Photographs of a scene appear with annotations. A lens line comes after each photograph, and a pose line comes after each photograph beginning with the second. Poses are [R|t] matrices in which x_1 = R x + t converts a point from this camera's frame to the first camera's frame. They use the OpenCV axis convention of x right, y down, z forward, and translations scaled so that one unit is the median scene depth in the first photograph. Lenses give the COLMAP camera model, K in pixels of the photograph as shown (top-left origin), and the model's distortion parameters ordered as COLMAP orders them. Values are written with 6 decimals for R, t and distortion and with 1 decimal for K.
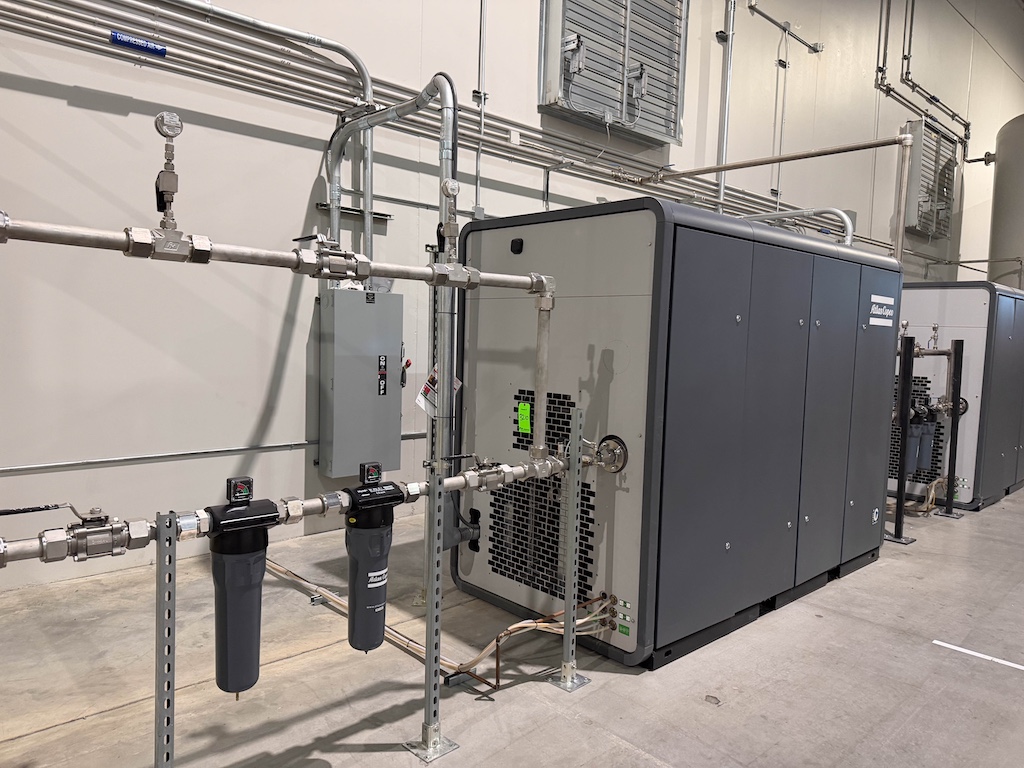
lens RADIAL K [[723.0, 0, 512.0], [0, 723.0, 384.0], [0, 0, 1]] dist [0.067951, -0.098736]
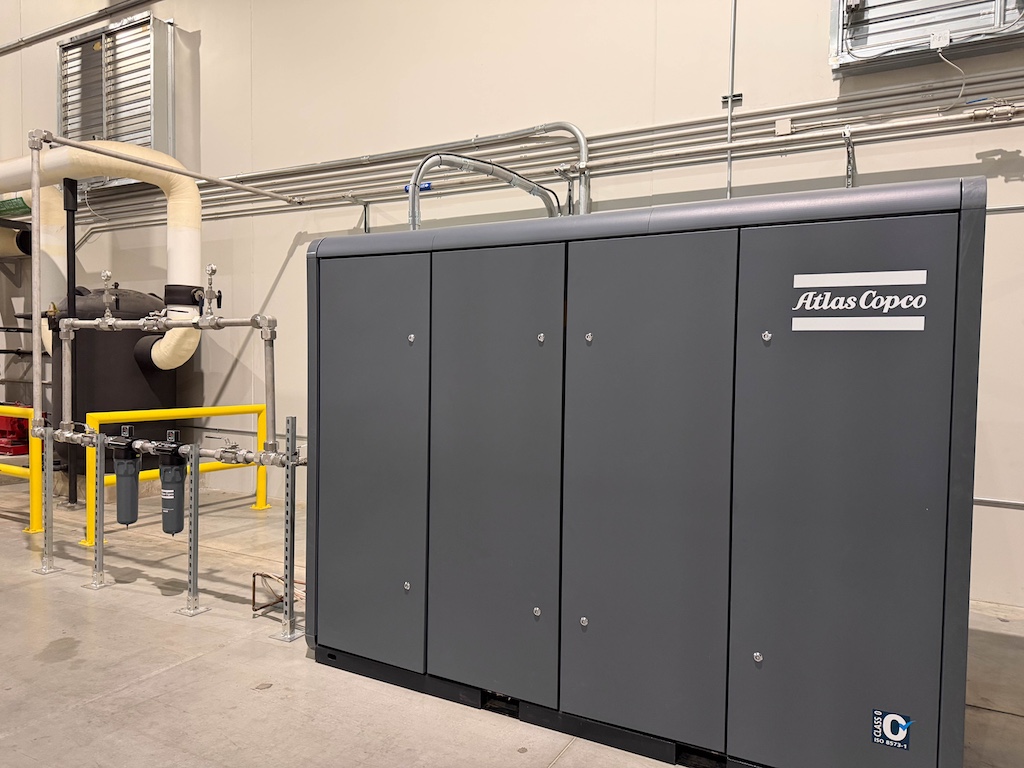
lens RADIAL K [[723.0, 0, 512.0], [0, 723.0, 384.0], [0, 0, 1]] dist [0.067951, -0.098736]
pose [[0.300499, 0.004899, -0.953770, 0.853209], [-0.070584, 0.997359, -0.017116, -0.017065], [0.951167, 0.072464, 0.300051, 0.591158]]
